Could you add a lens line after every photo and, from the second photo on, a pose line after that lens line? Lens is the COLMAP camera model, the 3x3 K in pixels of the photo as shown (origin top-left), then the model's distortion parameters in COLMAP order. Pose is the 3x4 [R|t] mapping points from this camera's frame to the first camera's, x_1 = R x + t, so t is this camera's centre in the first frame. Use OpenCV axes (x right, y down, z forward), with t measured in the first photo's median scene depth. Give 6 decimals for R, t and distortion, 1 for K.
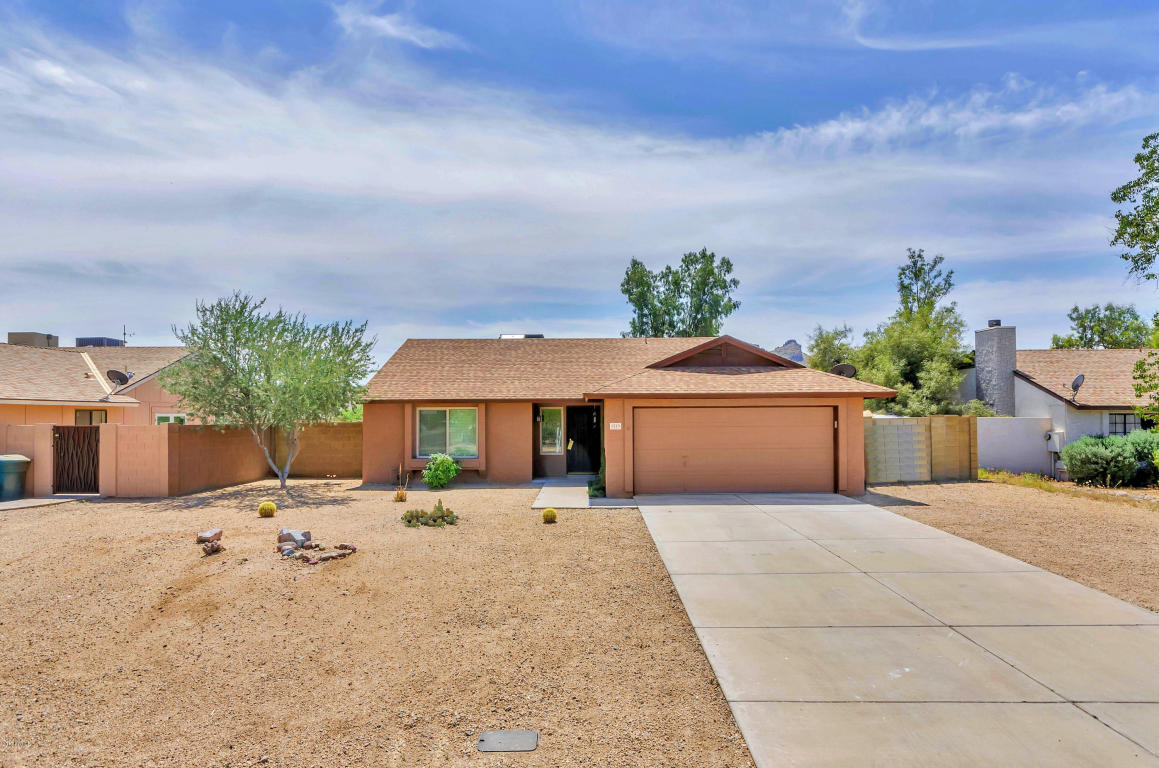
lens RADIAL K [[630.3, 0, 580.4], [0, 630.3, 420.9], [0, 0, 1]] dist [0.030812, -0.018025]
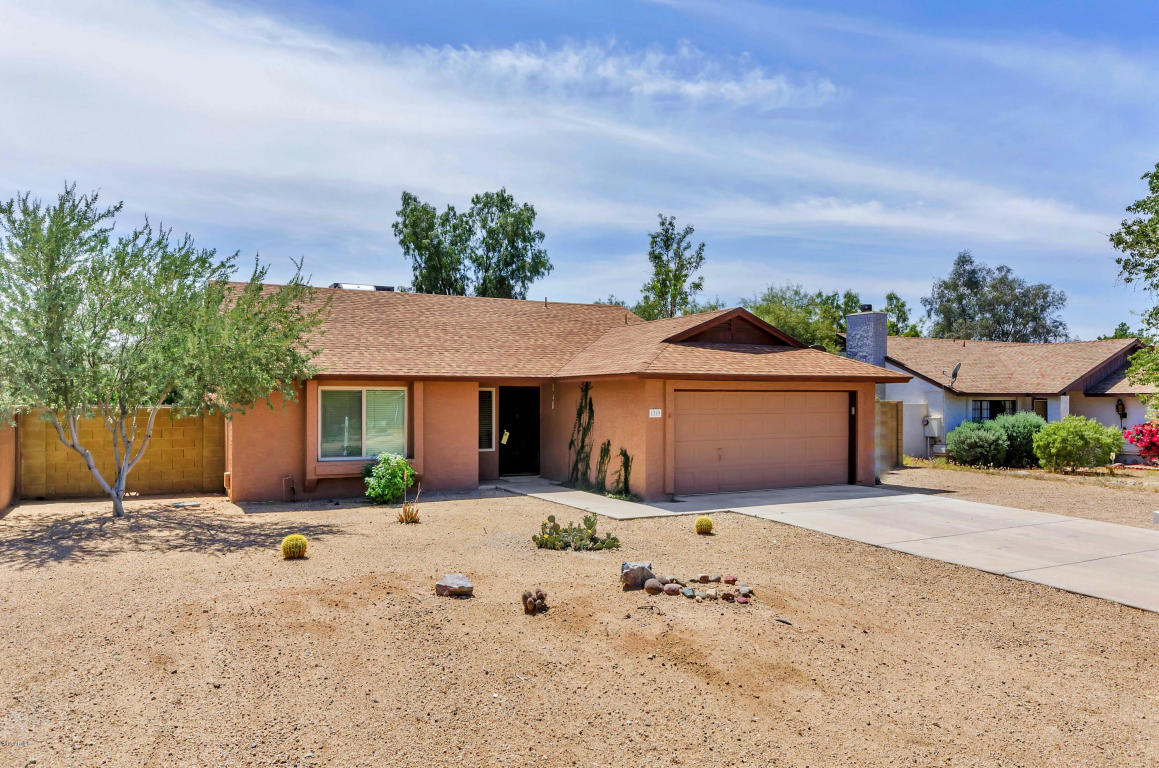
lens RADIAL K [[814.6, 0, 579.5], [0, 814.6, 384.0], [0, 0, 1]] dist [-0.008483, -0.000738]
pose [[0.891459, 0.014012, 0.452885, -0.368233], [-0.002787, 0.999672, -0.025443, -0.001742], [-0.453094, 0.021419, 0.891206, 0.085044]]
